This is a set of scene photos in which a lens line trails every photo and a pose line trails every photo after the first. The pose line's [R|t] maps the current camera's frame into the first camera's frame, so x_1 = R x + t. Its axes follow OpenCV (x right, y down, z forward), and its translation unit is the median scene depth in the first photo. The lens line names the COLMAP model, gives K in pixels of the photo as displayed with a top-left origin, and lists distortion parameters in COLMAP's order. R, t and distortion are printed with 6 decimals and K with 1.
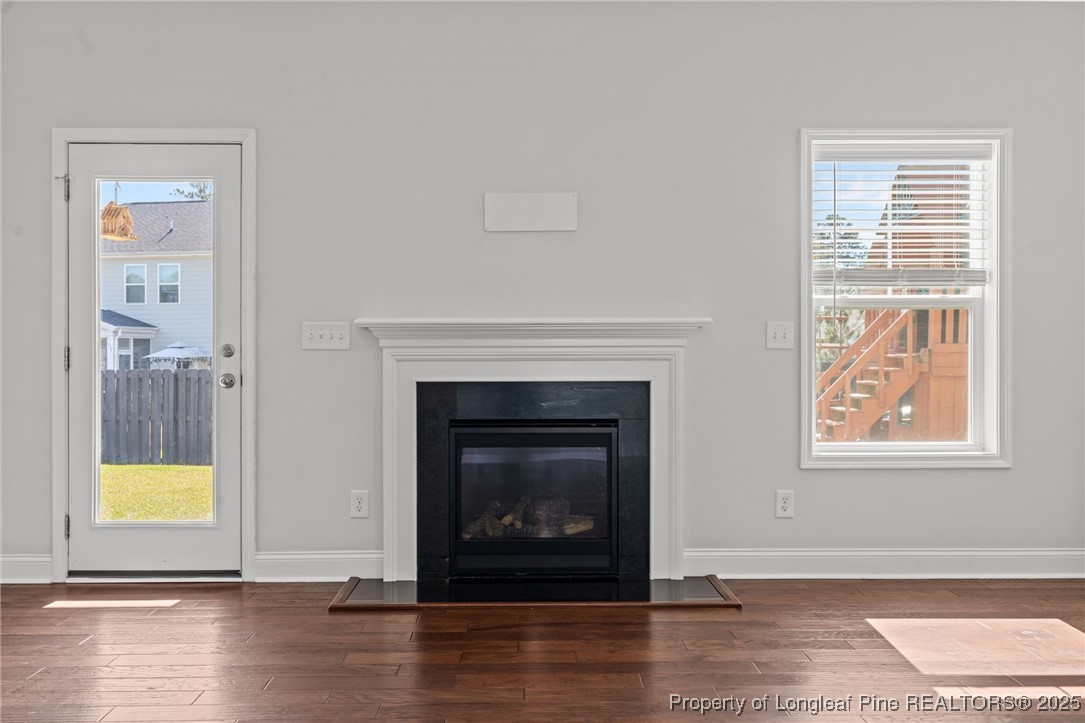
lens RADIAL K [[979.6, 0, 542.5], [0, 979.6, 361.5], [0, 0, 1]] dist [0.007885, 0.004540]
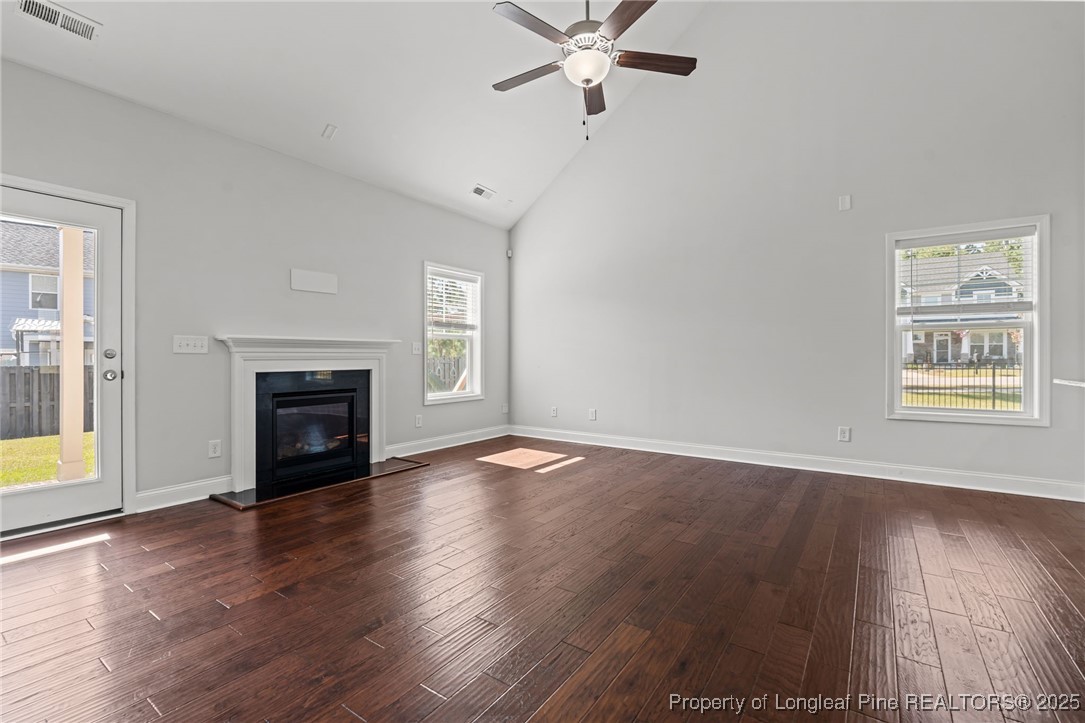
lens RADIAL K [[486.7, 0, 536.8], [0, 486.7, 360.2], [0, 0, 1]] dist [-0.000804, -0.000108]
pose [[0.590243, -0.004911, 0.807211, -0.521818], [0.003482, 0.999988, 0.003538, -0.002205], [-0.807218, 0.000722, 0.590253, 0.095095]]
